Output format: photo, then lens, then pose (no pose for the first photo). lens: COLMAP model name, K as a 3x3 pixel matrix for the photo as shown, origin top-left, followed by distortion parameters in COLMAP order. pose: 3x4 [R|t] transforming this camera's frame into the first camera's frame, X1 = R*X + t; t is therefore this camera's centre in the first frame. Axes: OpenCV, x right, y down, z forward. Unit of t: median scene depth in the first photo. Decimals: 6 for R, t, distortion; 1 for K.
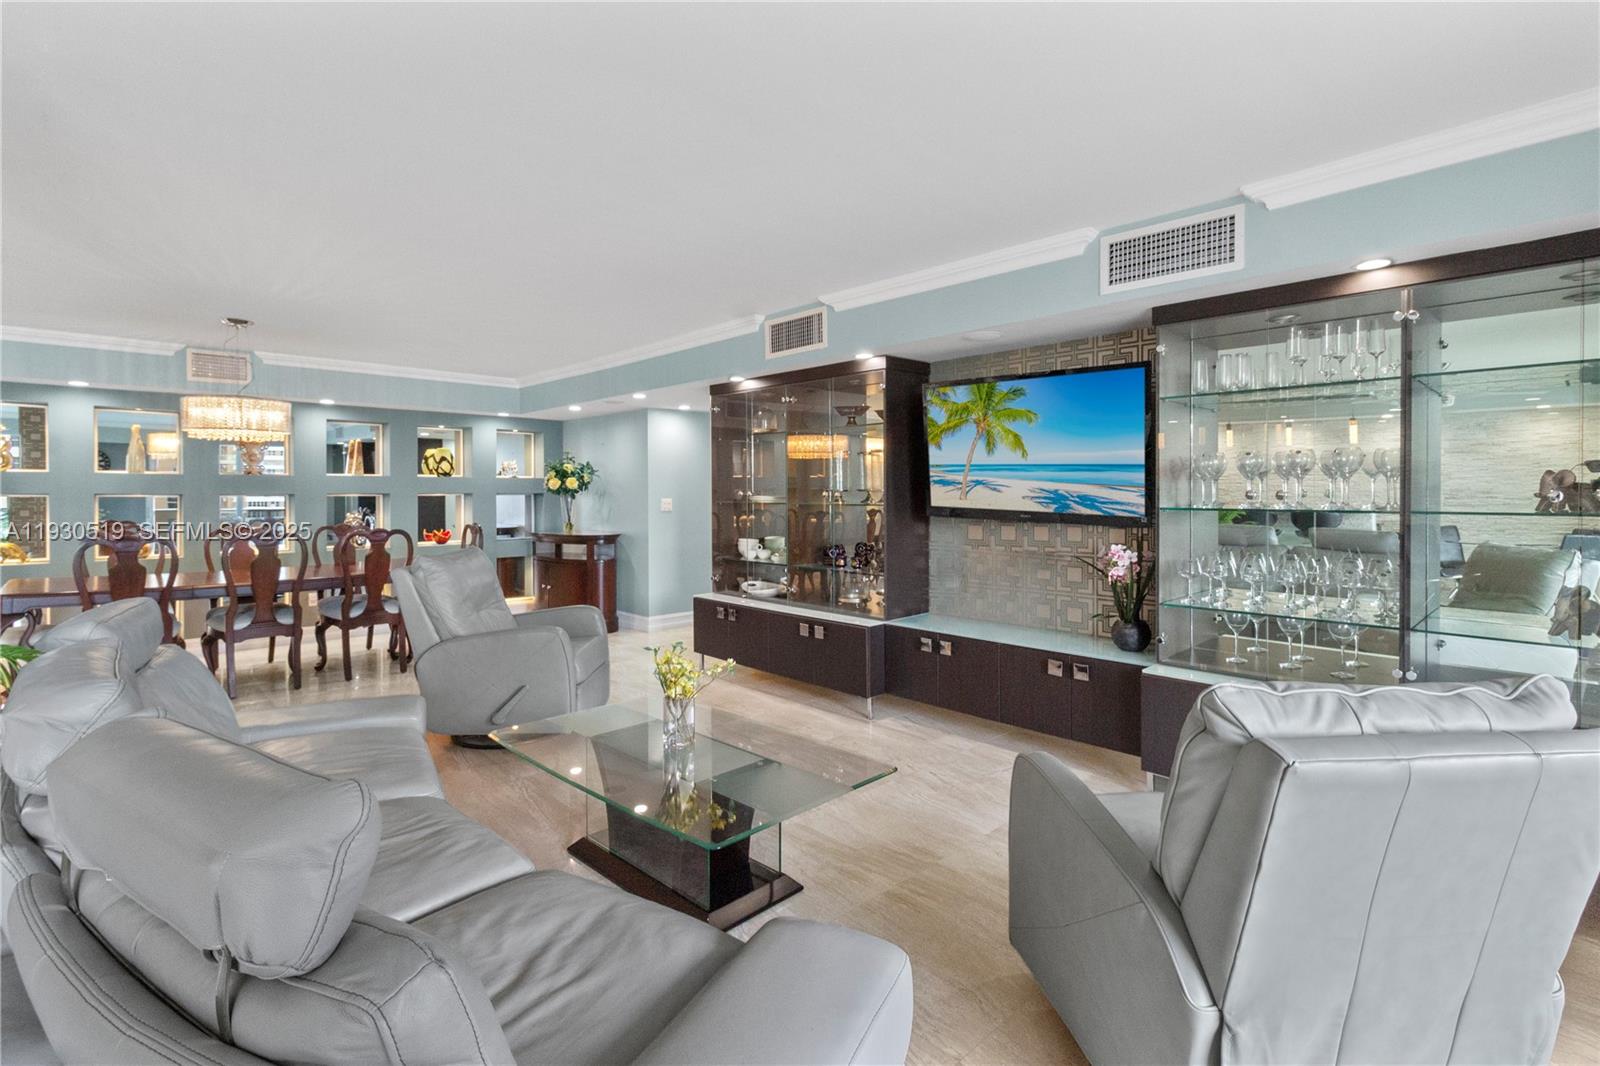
lens RADIAL K [[752.4, 0, 836.5], [0, 752.4, 499.0], [0, 0, 1]] dist [0.004139, 0.000648]
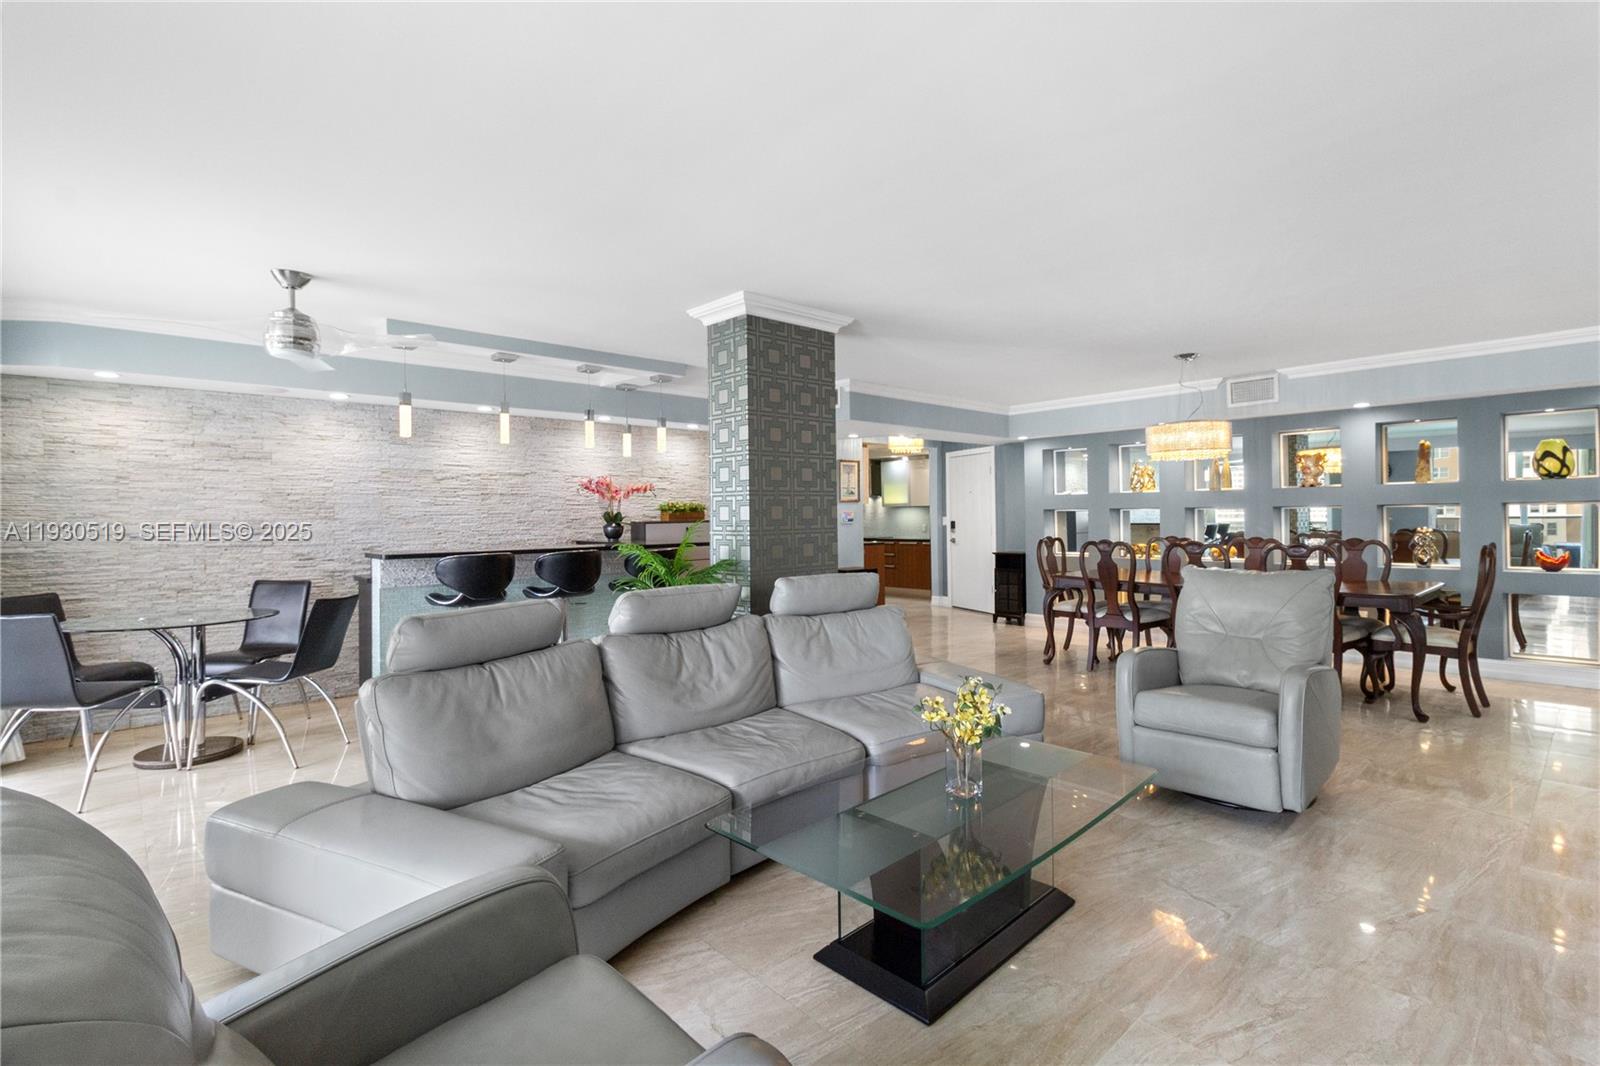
lens RADIAL K [[752.4, 0, 795.4], [0, 752.4, 519.4], [0, 0, 1]] dist [0.004139, 0.000648]
pose [[-0.044003, 0.008194, -0.998998, 0.935406], [0.005906, 0.999951, 0.007941, -0.001293], [0.999014, -0.005551, -0.044049, 1.159575]]
